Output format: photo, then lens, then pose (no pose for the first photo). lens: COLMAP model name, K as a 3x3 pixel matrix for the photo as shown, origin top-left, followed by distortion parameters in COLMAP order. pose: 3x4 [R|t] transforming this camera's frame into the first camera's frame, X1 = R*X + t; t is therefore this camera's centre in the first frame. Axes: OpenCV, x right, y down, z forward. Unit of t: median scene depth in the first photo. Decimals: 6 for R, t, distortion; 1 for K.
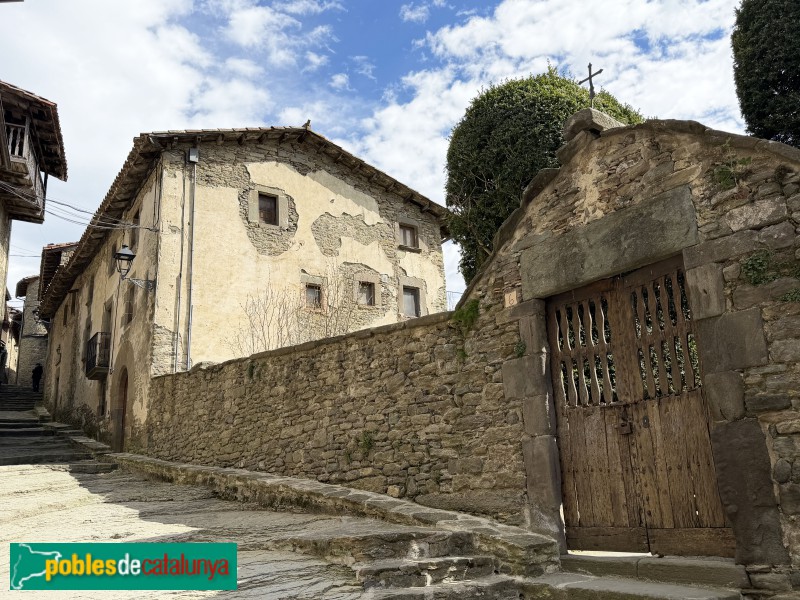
lens RADIAL K [[696.7, 0, 400.0], [0, 696.7, 300.0], [0, 0, 1]] dist [0.220109, -0.391166]
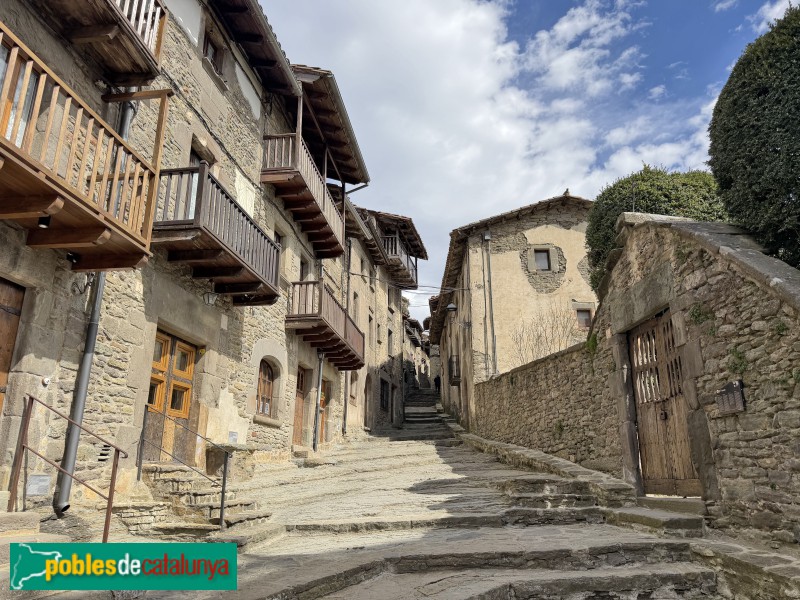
lens RADIAL K [[556.6, 0, 400.0], [0, 556.6, 300.0], [0, 0, 1]] dist [0.070512, -0.079627]
pose [[0.844043, -0.130680, -0.520109, 0.170804], [0.117757, 0.991348, -0.057982, -0.022995], [0.523186, -0.012307, 0.852129, -0.118928]]
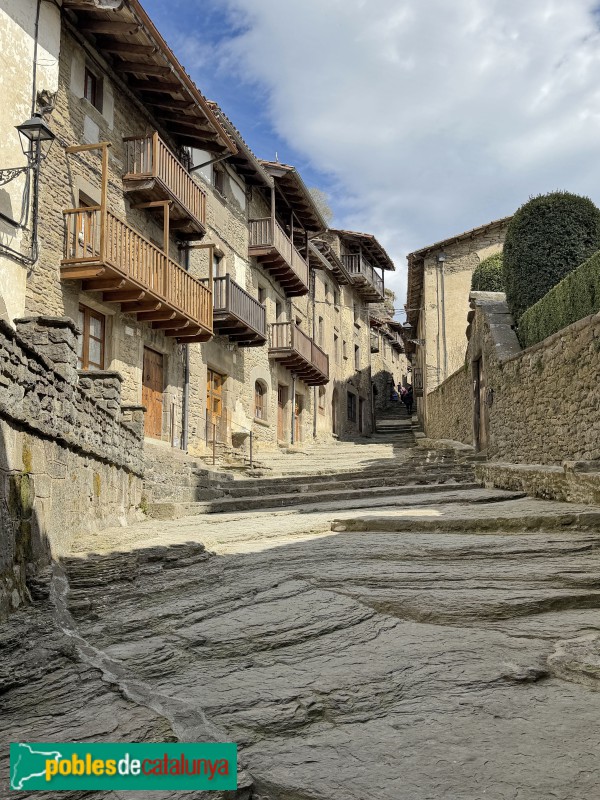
lens RADIAL K [[696.7, 0, 300.0], [0, 696.7, 400.0], [0, 0, 1]] dist [0.220109, -0.391166]
pose [[0.770475, -0.067509, -0.633885, 0.515424], [0.149207, 0.985853, 0.076364, -0.060375], [0.619763, -0.153416, 0.769648, -0.544160]]
